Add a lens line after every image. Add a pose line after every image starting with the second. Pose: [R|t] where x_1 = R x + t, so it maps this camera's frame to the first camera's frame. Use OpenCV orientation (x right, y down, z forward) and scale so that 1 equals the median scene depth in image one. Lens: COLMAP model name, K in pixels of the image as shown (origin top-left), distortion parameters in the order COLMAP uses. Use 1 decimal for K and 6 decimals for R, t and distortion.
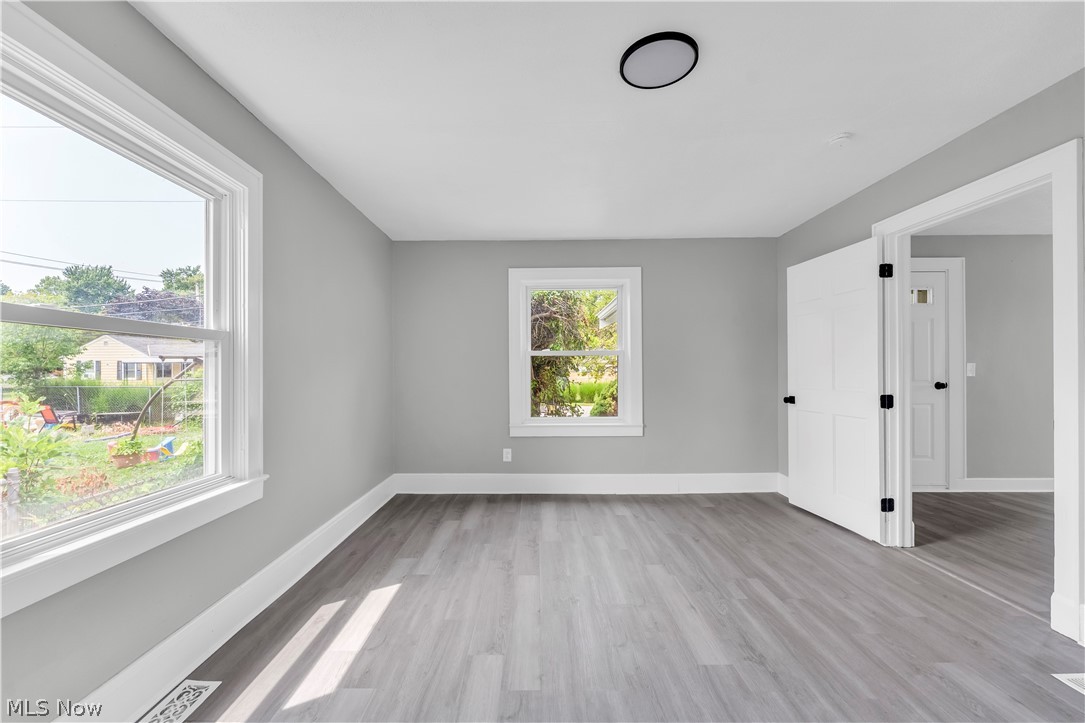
lens RADIAL K [[435.1, 0, 531.4], [0, 435.1, 365.8], [0, 0, 1]] dist [0.000167, 0.000110]
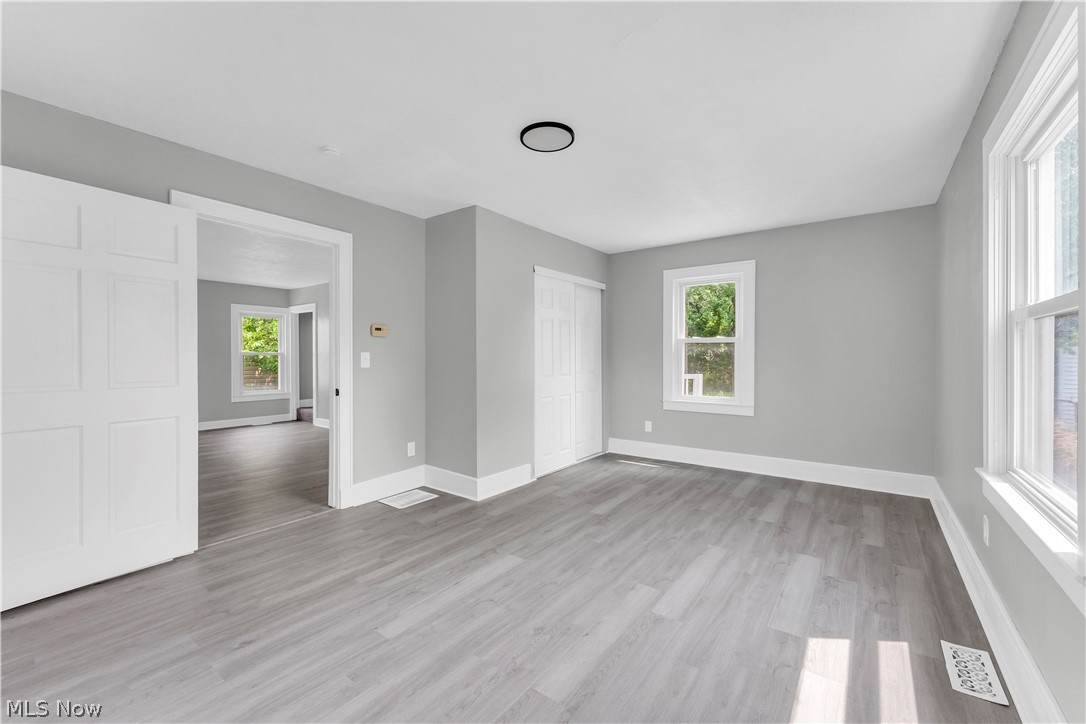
lens RADIAL K [[446.4, 0, 543.0], [0, 446.4, 362.0], [0, 0, 1]] dist [-0.001185, -0.000156]
pose [[-0.811595, 0.001225, 0.584219, -0.445902], [-0.000341, 0.999997, -0.002571, 0.025260], [-0.584221, -0.002286, -0.811592, 1.831018]]
